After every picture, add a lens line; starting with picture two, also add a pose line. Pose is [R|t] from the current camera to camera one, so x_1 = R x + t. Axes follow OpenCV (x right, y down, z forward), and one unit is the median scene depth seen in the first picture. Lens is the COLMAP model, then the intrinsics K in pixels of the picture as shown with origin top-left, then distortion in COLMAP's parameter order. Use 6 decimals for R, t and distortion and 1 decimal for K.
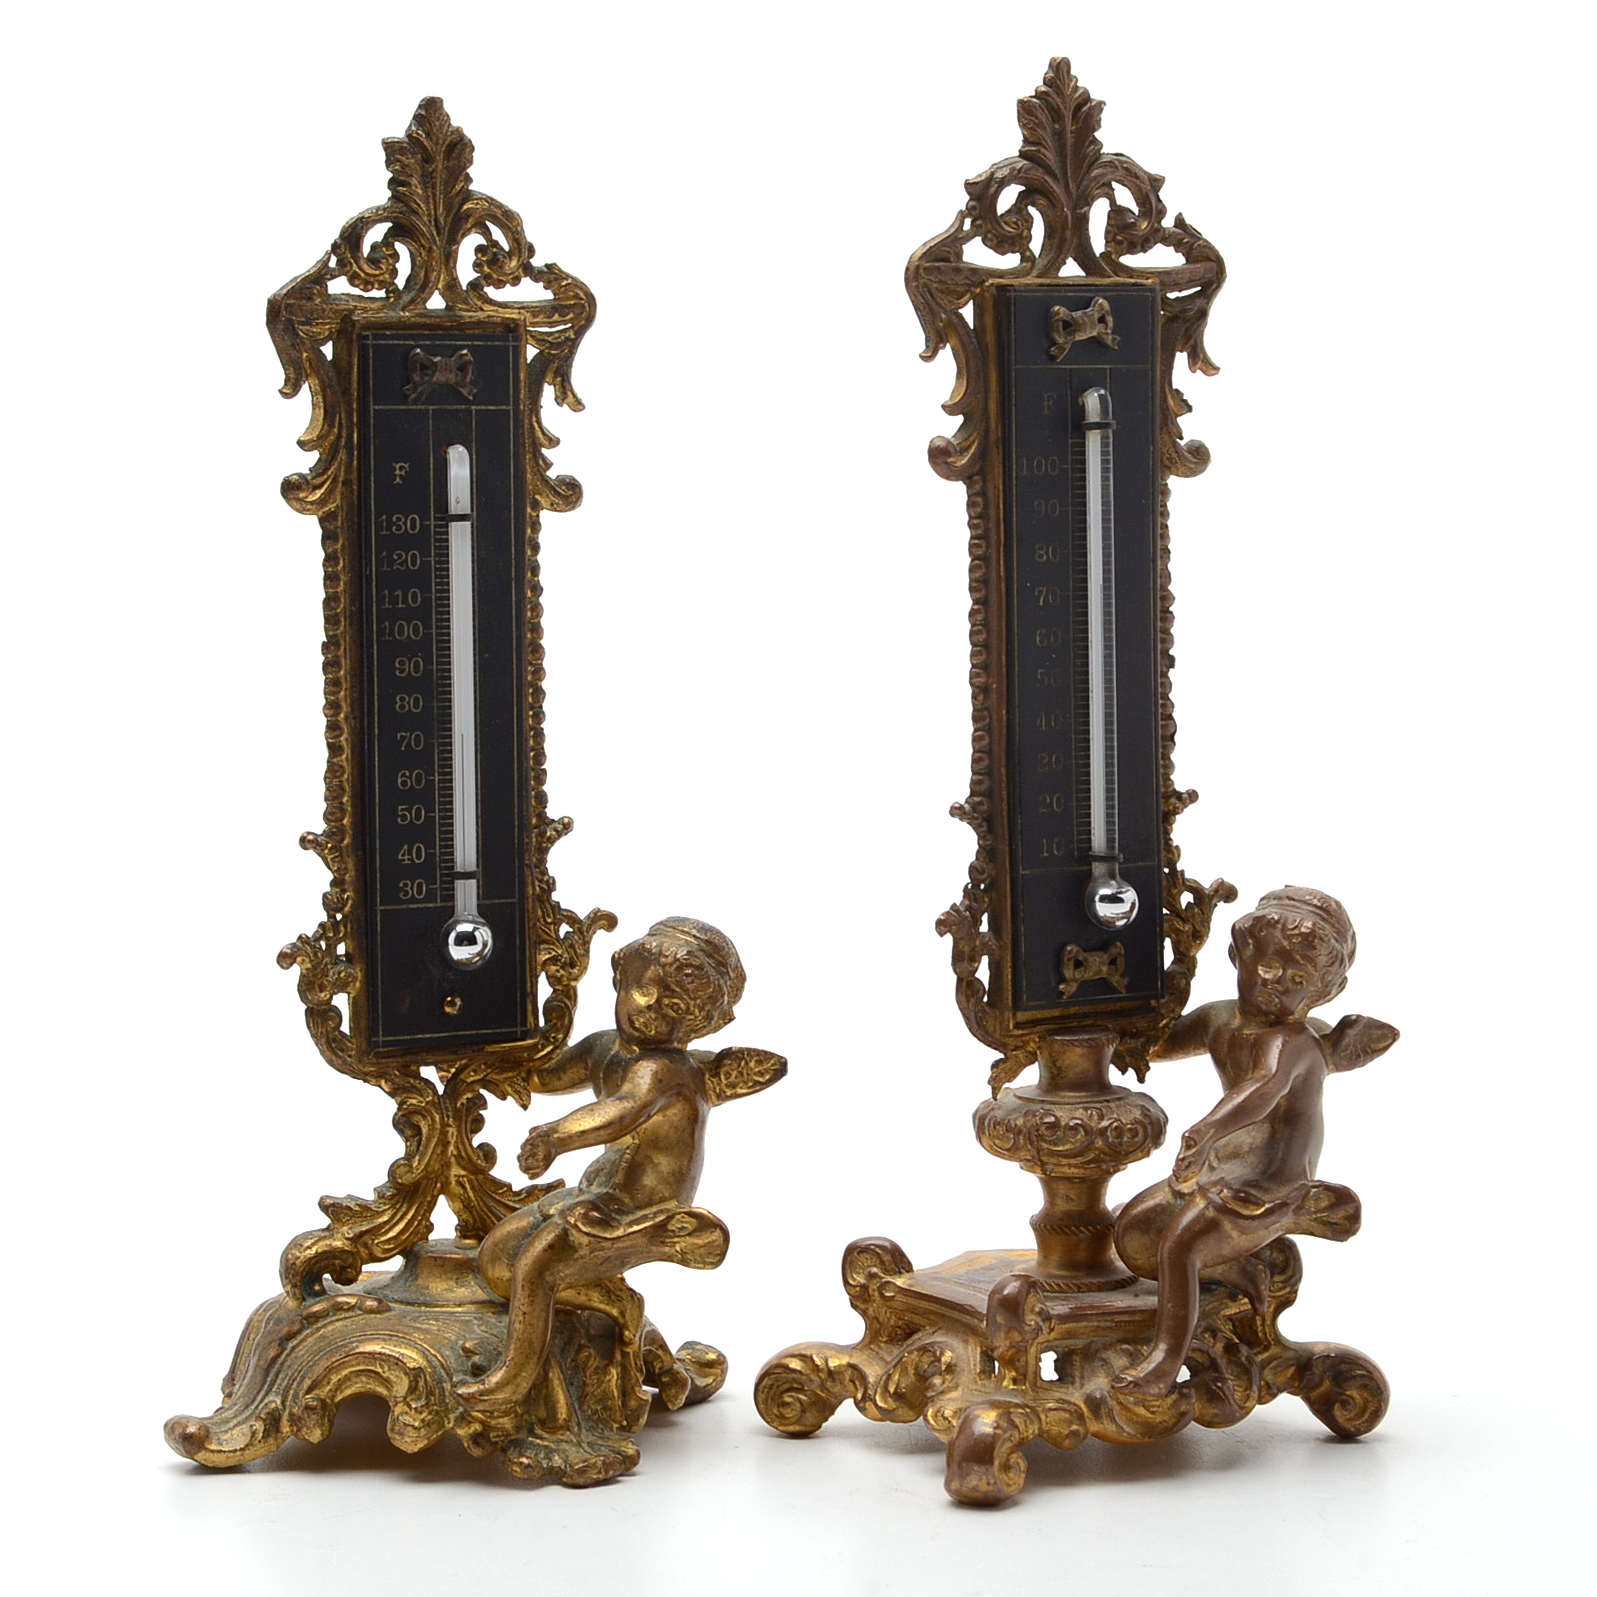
lens RADIAL K [[4880.7, 0, 798.5], [0, 4880.7, 798.5], [0, 0, 1]] dist [0.013211, 0.081233]
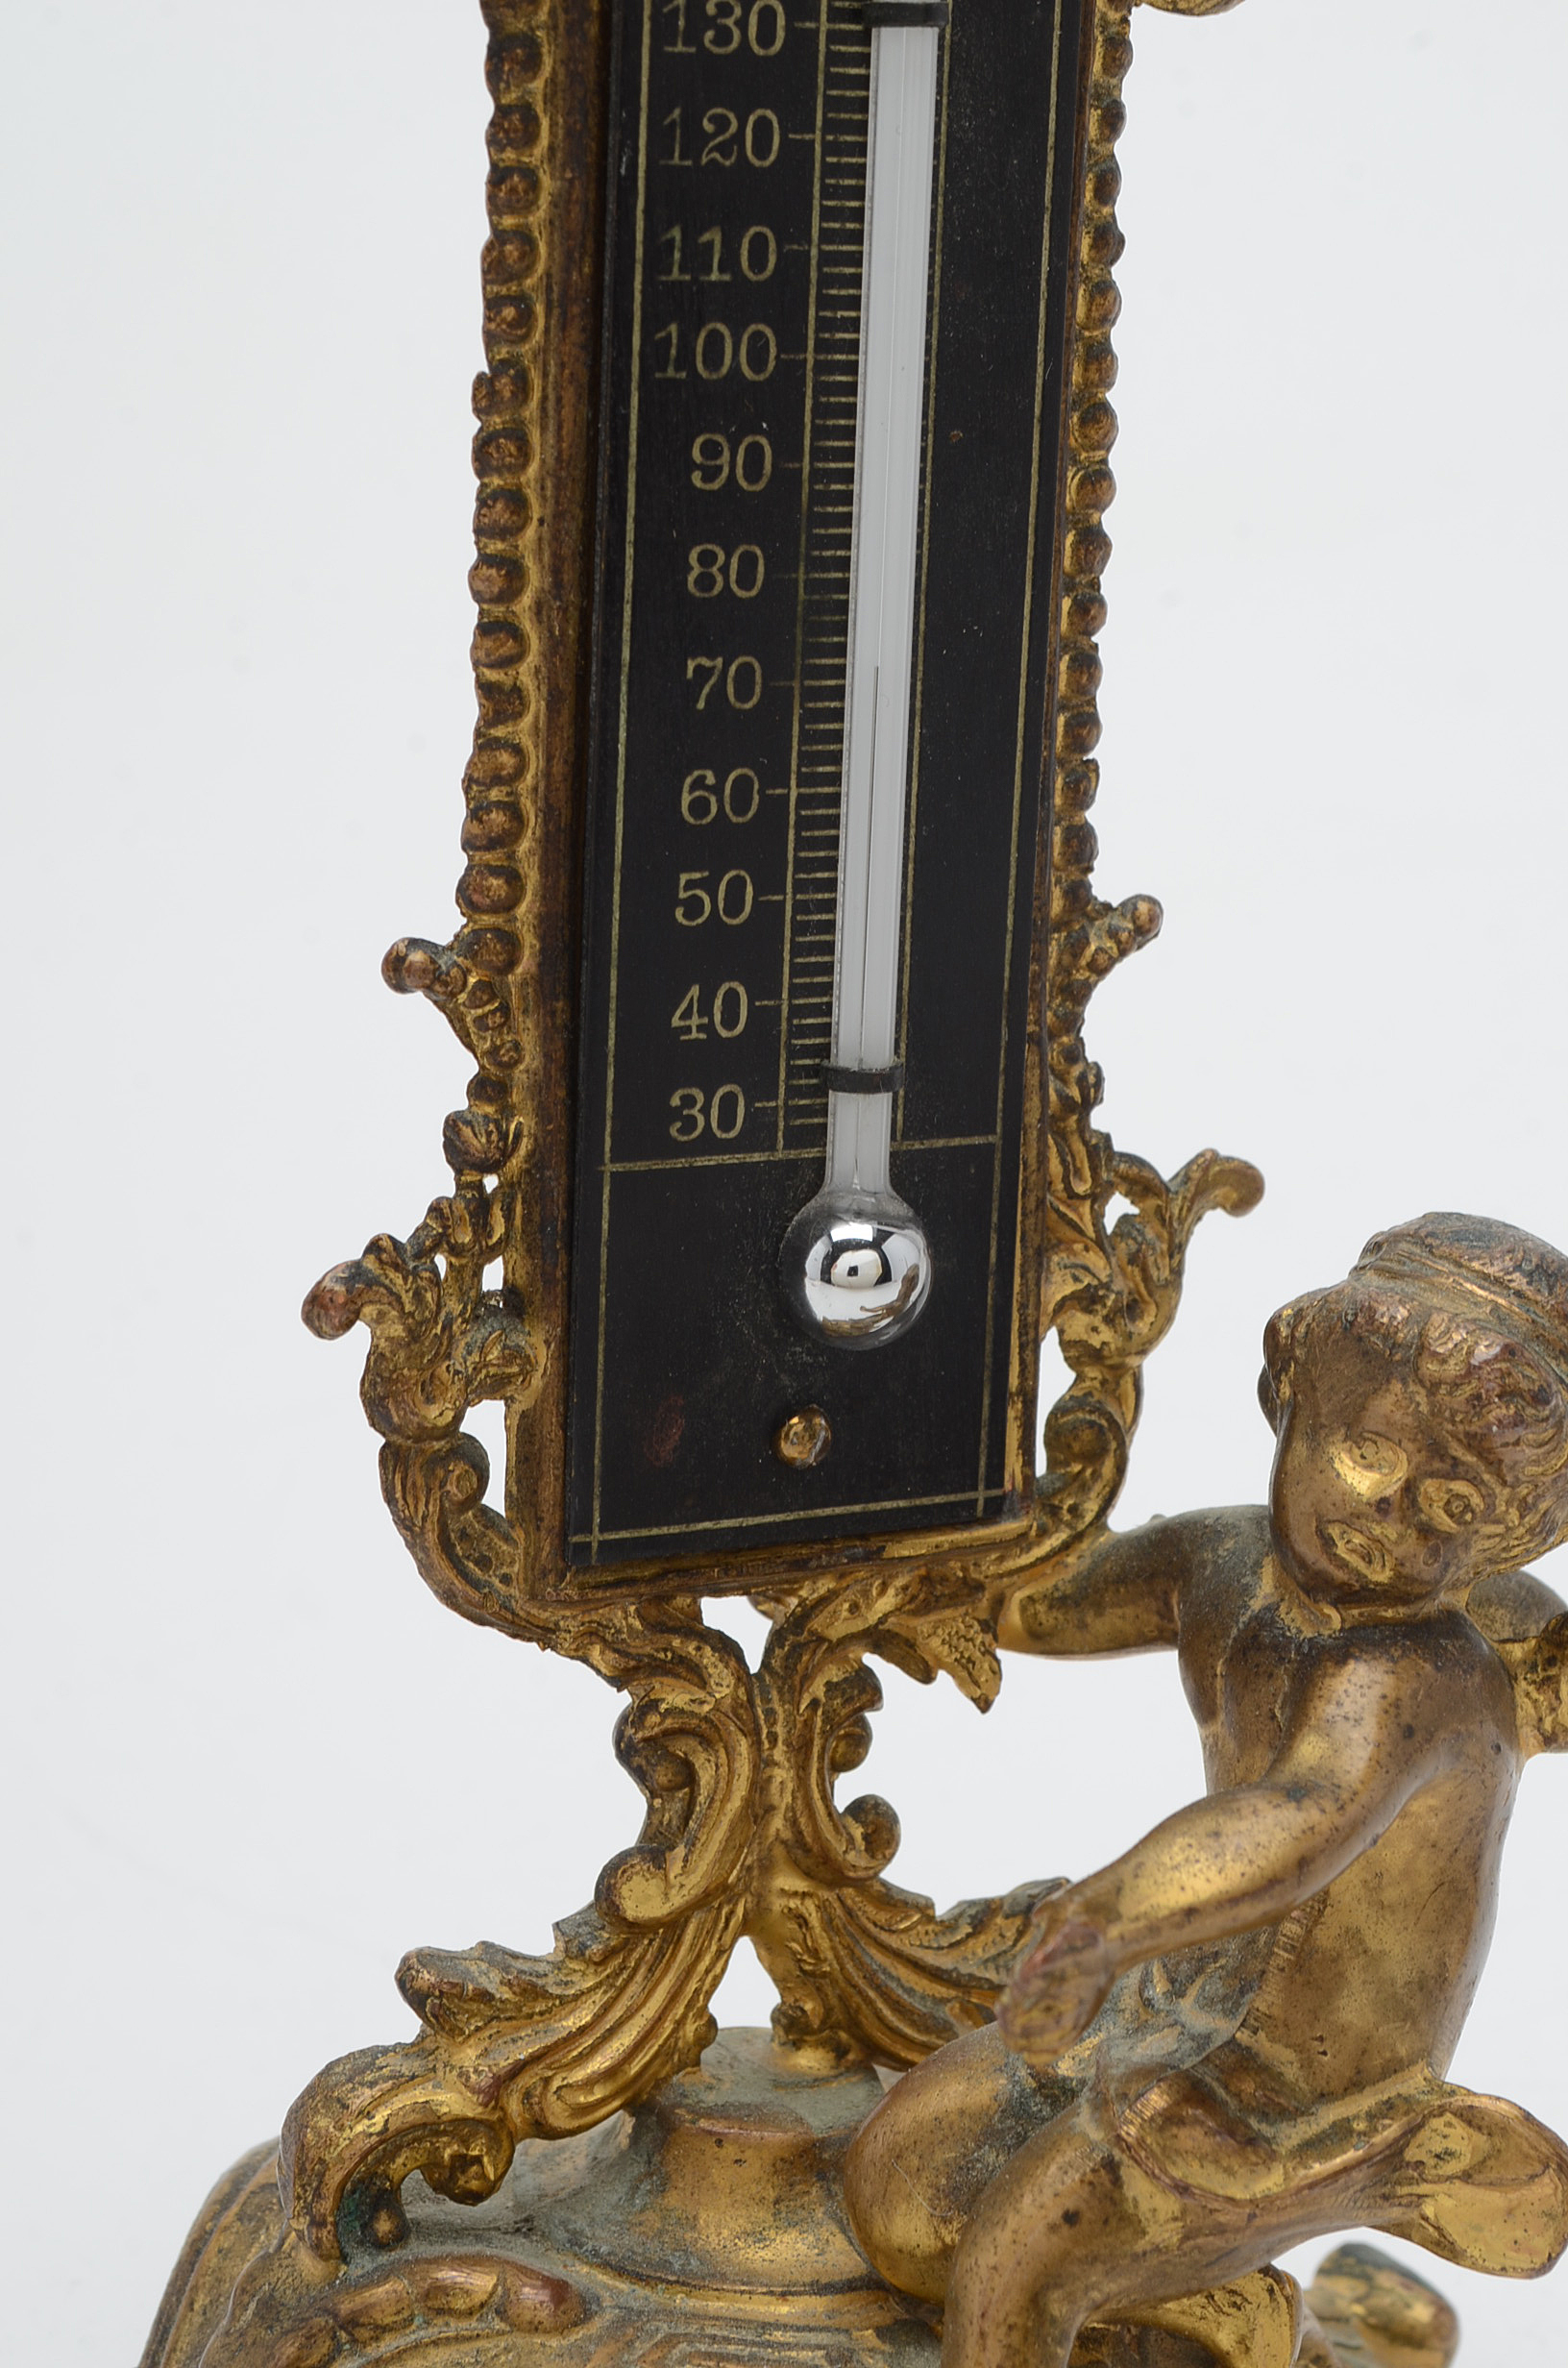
lens RADIAL K [[5241.3, 0, 784.0], [0, 5241.3, 1184.0], [0, 0, 1]] dist [0.033282, 0.000463]
pose [[0.997801, 0.057807, -0.032426, -0.061603], [-0.052165, 0.986716, 0.153852, -0.033636], [0.040889, -0.151822, 0.987562, 0.636452]]
